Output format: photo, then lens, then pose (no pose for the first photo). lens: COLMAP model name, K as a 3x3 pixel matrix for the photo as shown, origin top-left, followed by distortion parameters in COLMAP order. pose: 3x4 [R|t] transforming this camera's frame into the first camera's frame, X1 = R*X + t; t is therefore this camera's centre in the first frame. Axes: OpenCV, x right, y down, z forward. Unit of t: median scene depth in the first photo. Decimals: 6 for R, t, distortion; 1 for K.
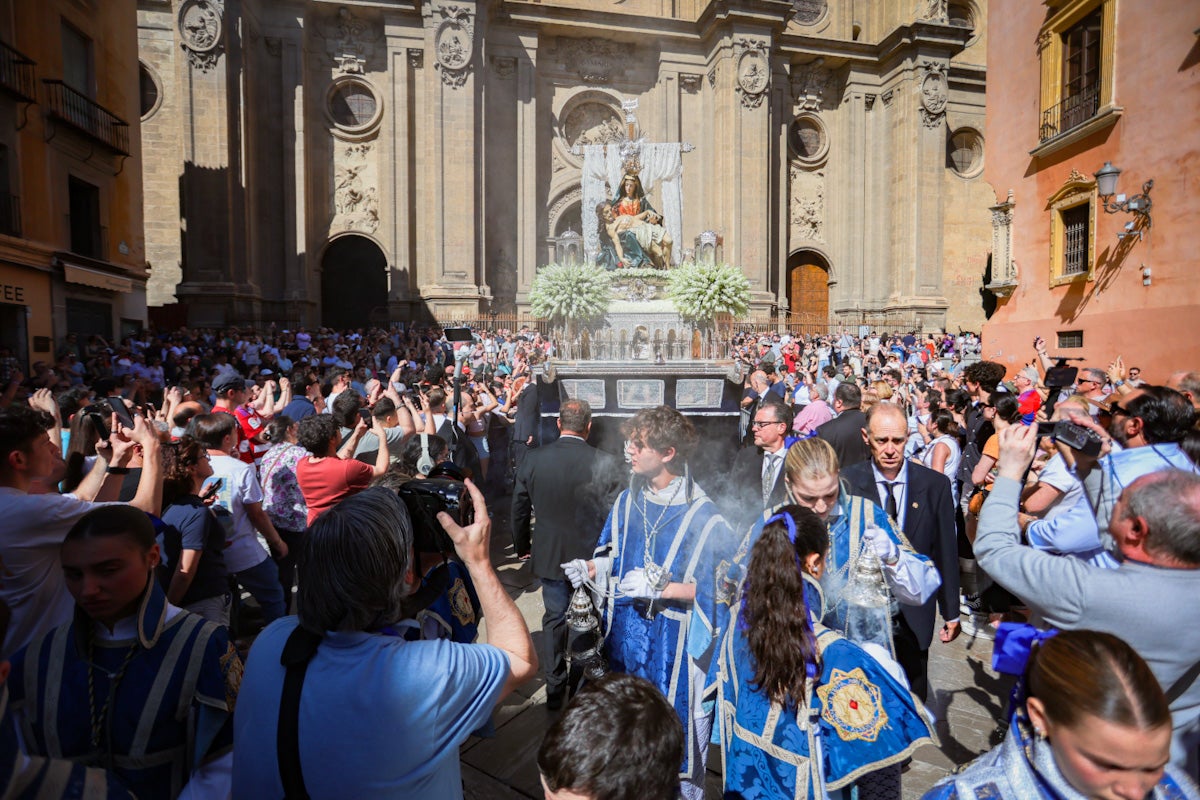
lens RADIAL K [[607.1, 0, 605.2], [0, 607.1, 402.4], [0, 0, 1]] dist [-0.072341, 0.035009]
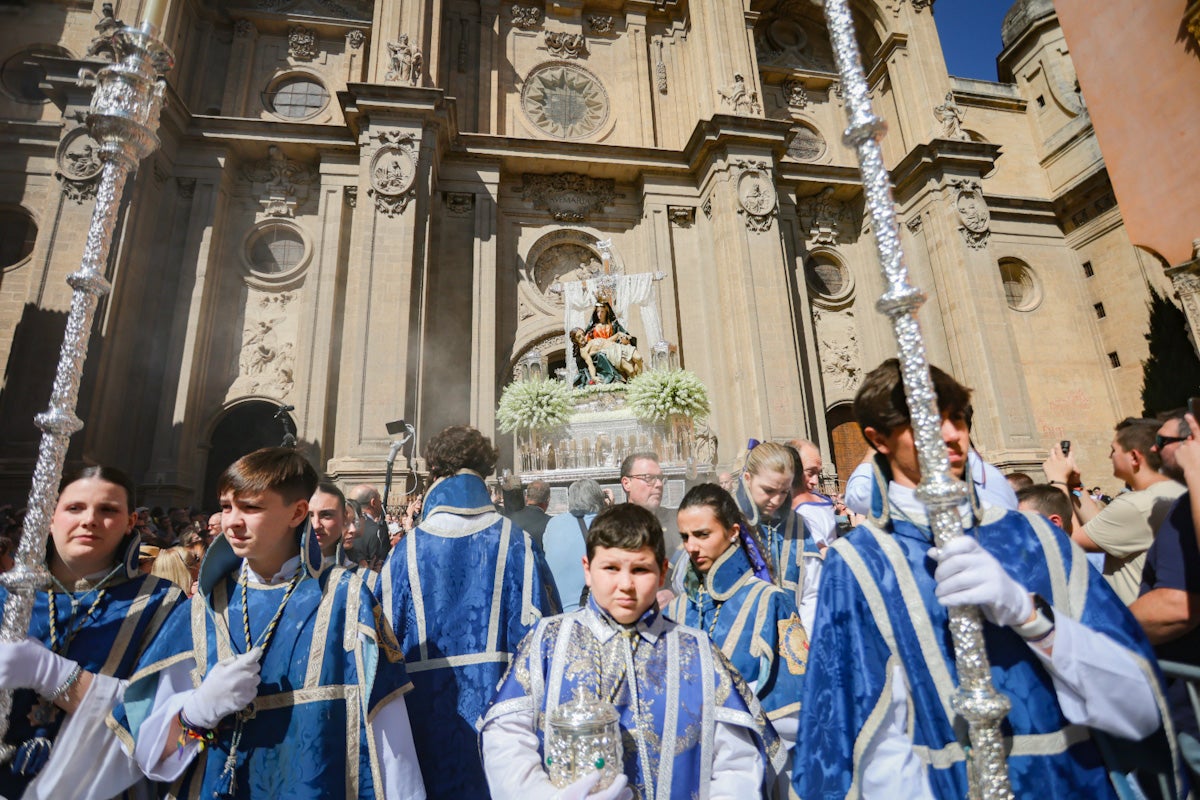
lens RADIAL K [[629.0, 0, 600.0], [0, 629.0, 400.0], [0, 0, 1]] dist [-0.083632, 0.042981]
pose [[0.999057, -0.042653, -0.008114, 0.024443], [0.037618, 0.943676, -0.328726, -0.004767], [0.021678, 0.328111, 0.944390, 0.262881]]
